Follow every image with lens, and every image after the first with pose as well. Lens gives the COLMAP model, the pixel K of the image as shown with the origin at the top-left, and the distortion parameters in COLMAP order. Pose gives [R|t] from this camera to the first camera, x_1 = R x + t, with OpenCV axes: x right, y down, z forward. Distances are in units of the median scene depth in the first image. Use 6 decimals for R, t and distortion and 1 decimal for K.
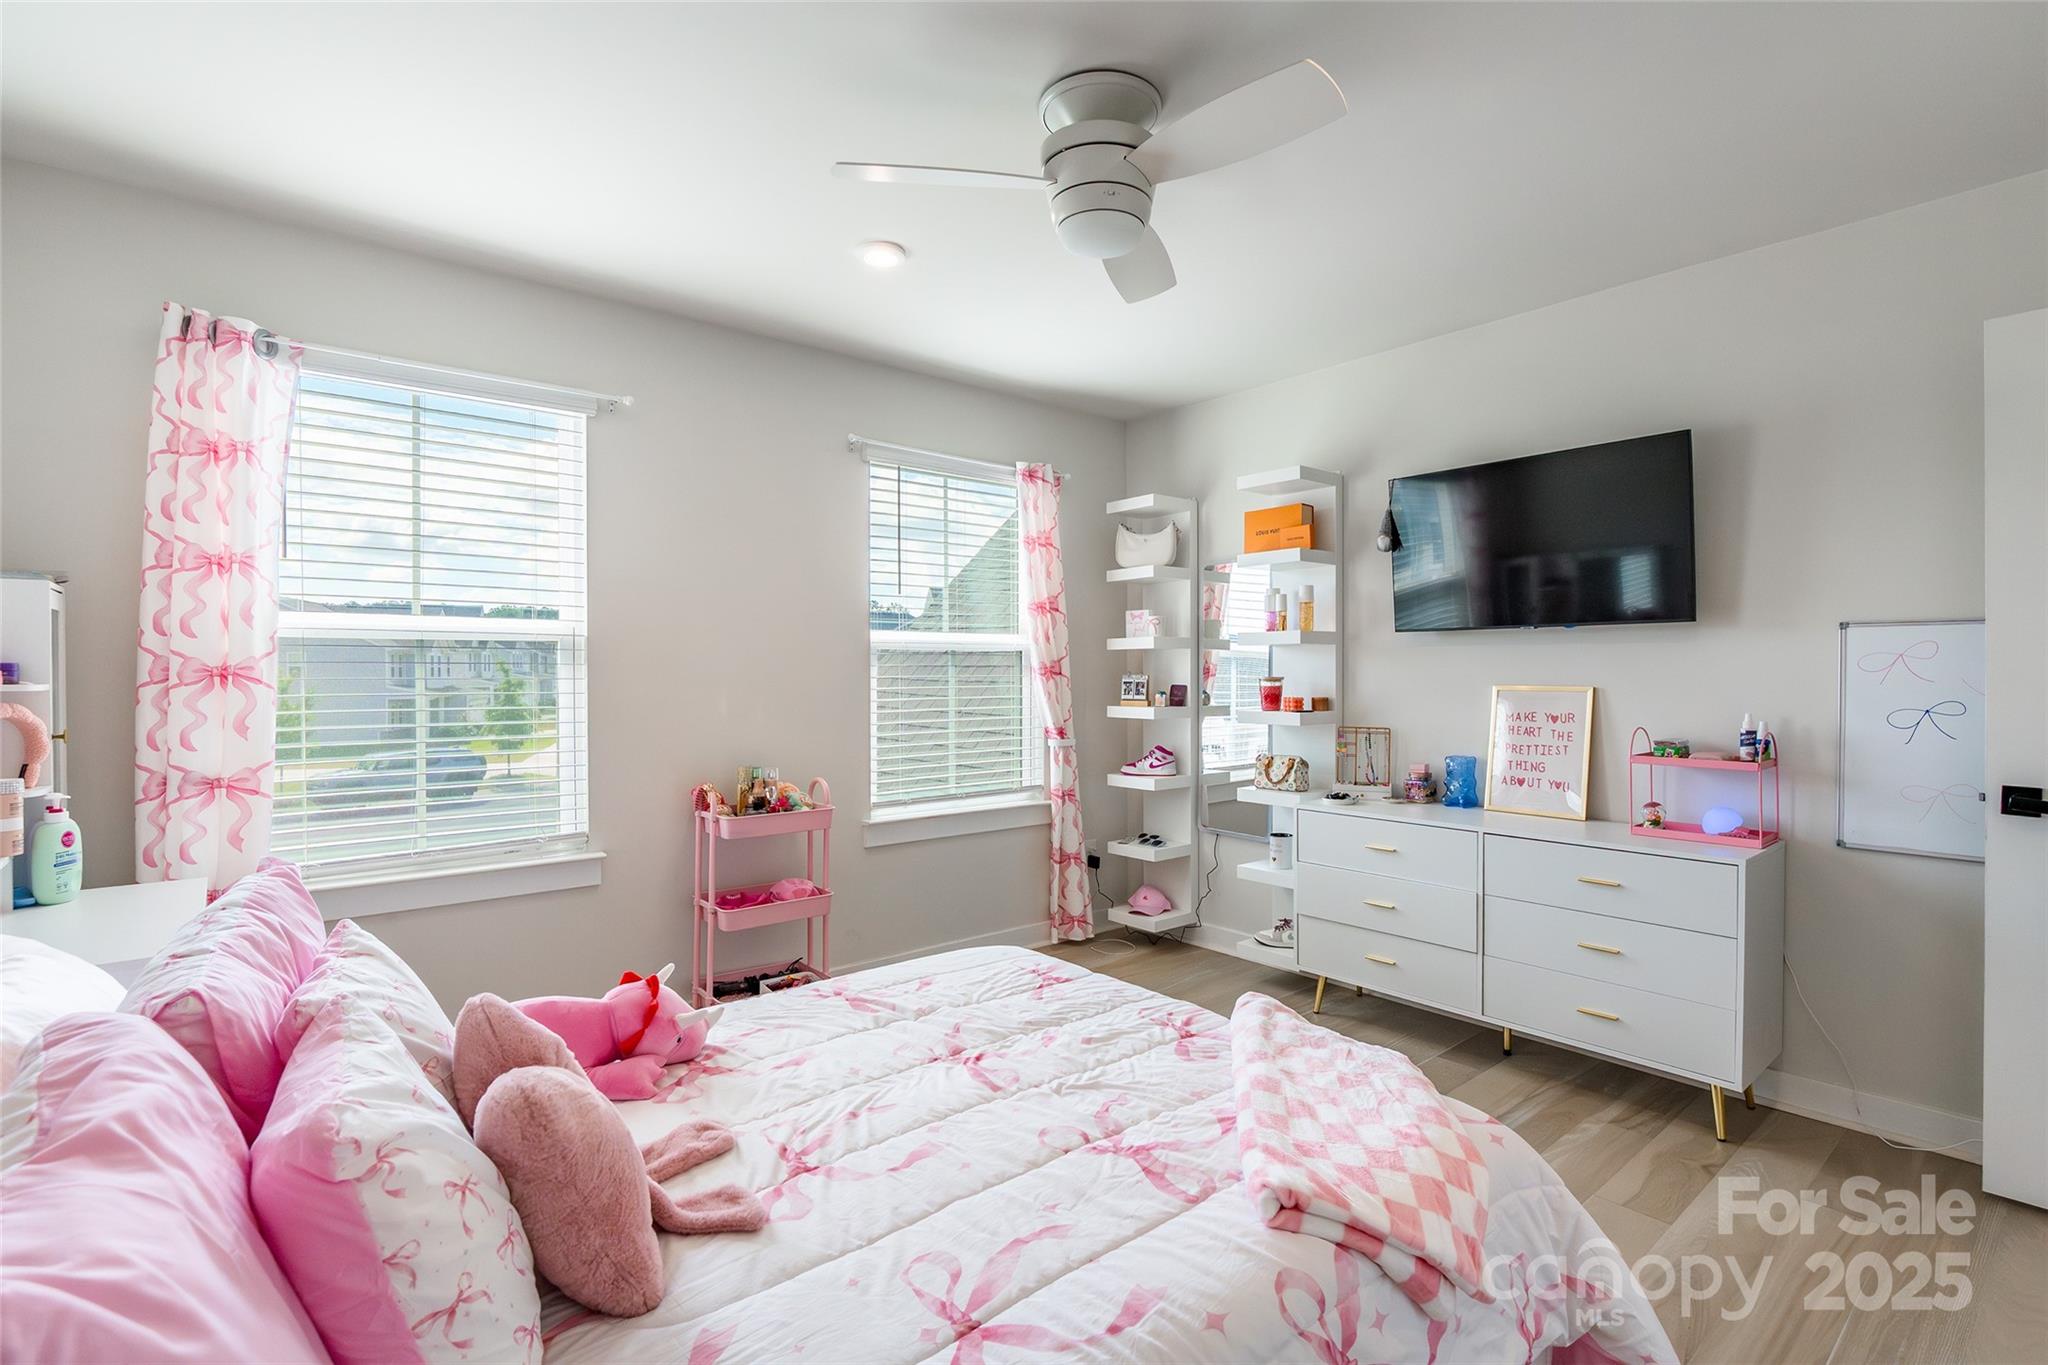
lens RADIAL K [[945.1, 0, 1036.6], [0, 945.1, 674.5], [0, 0, 1]] dist [-0.007997, -0.000629]
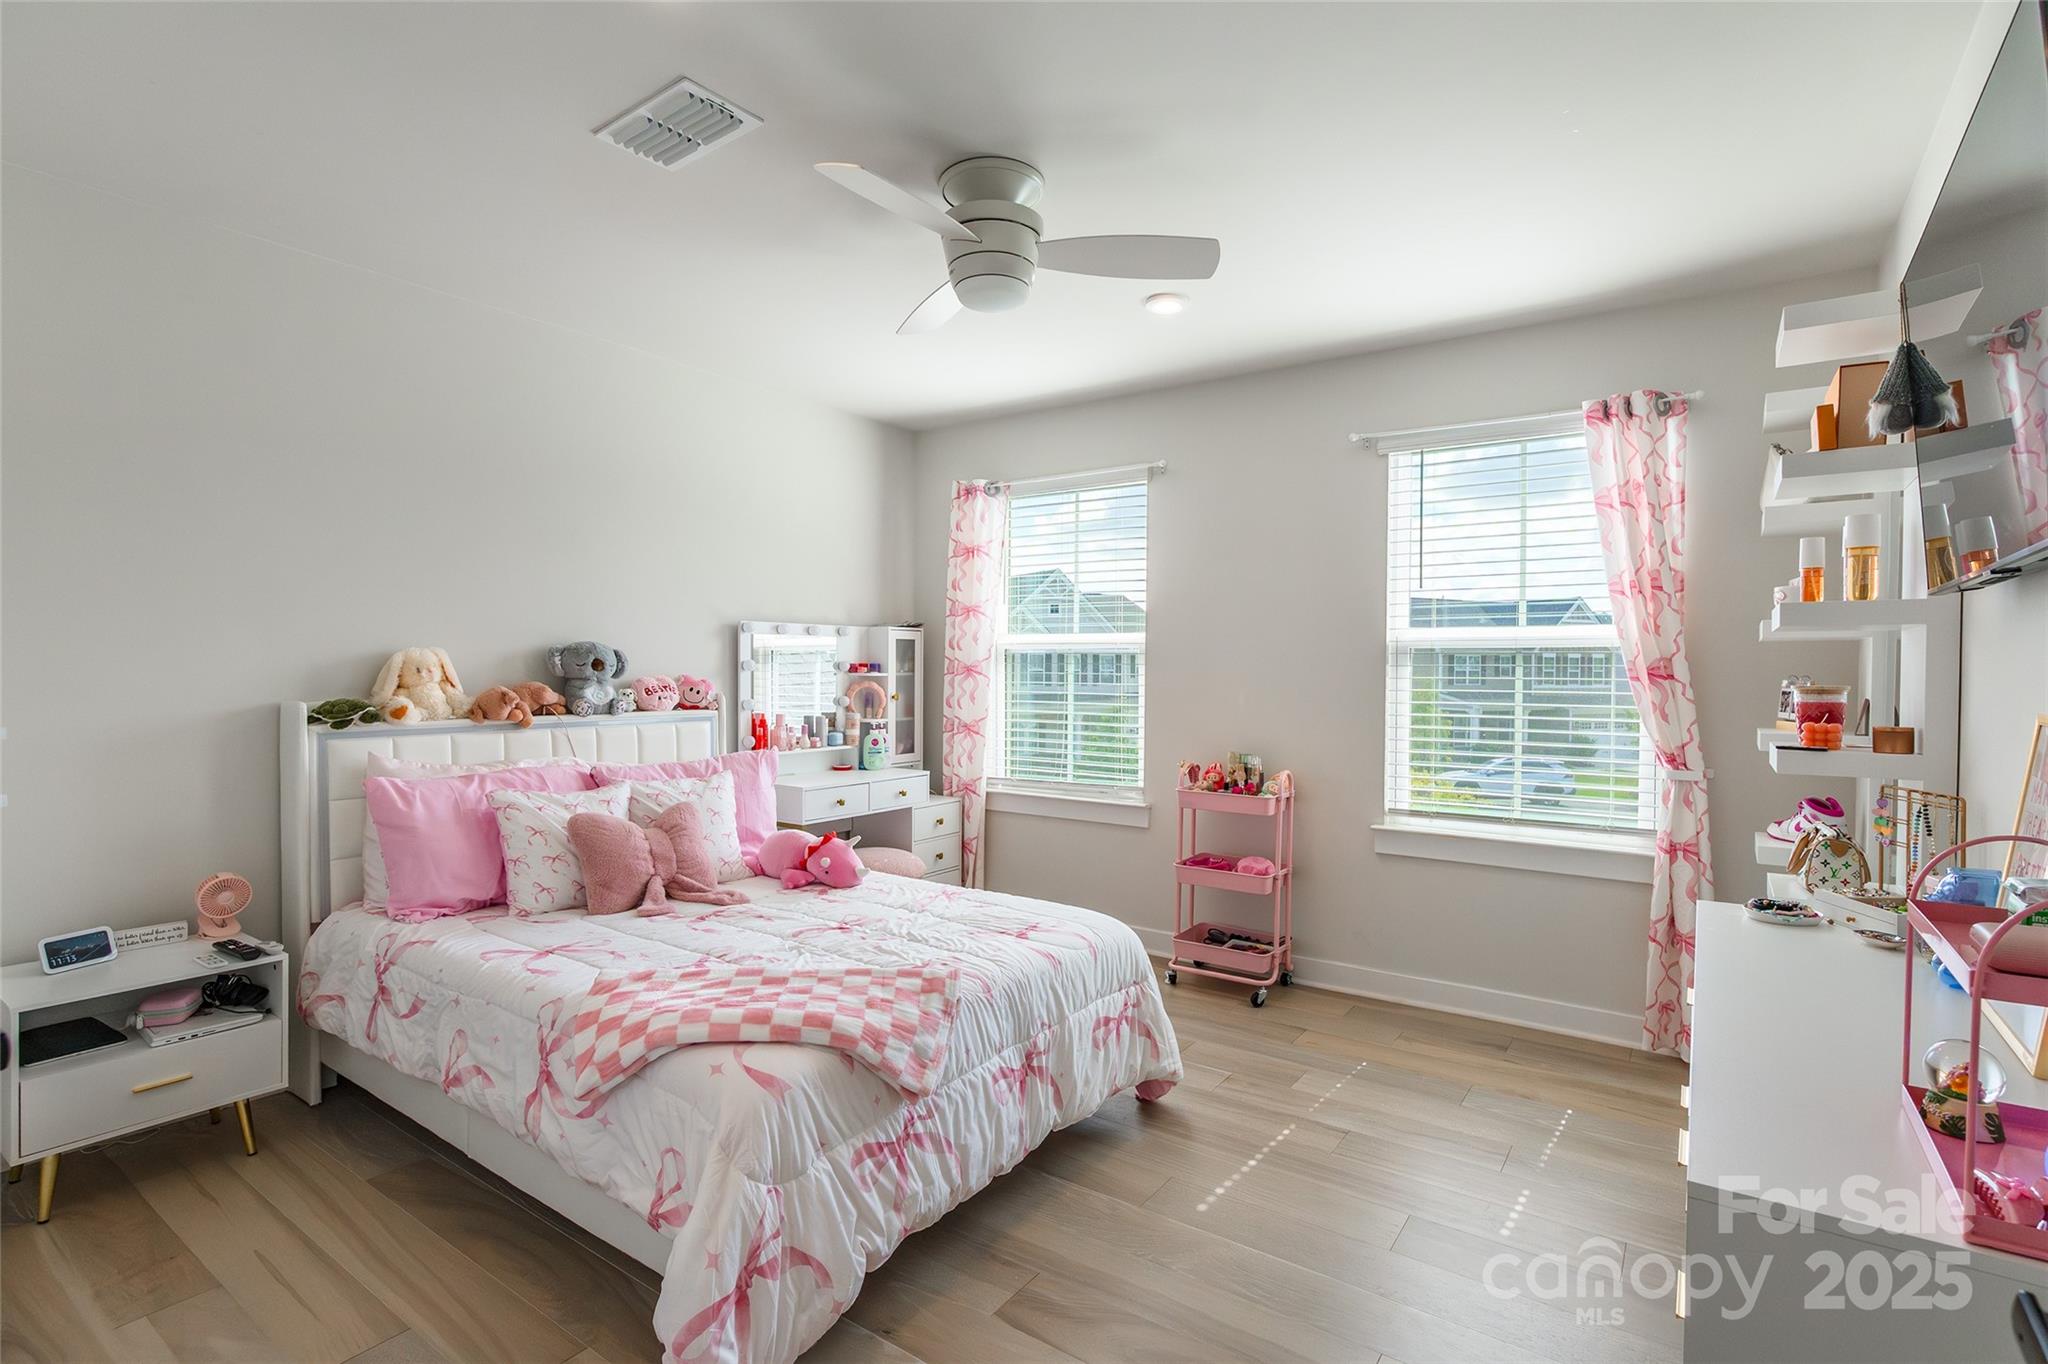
lens RADIAL K [[945.1, 0, 1038.7], [0, 945.1, 671.9], [0, 0, 1]] dist [-0.007997, -0.000629]
pose [[0.269882, 0.009405, -0.962848, 0.784877], [-0.008623, 0.999936, 0.007351, -0.008210], [0.962855, 0.006319, 0.269945, 0.479351]]
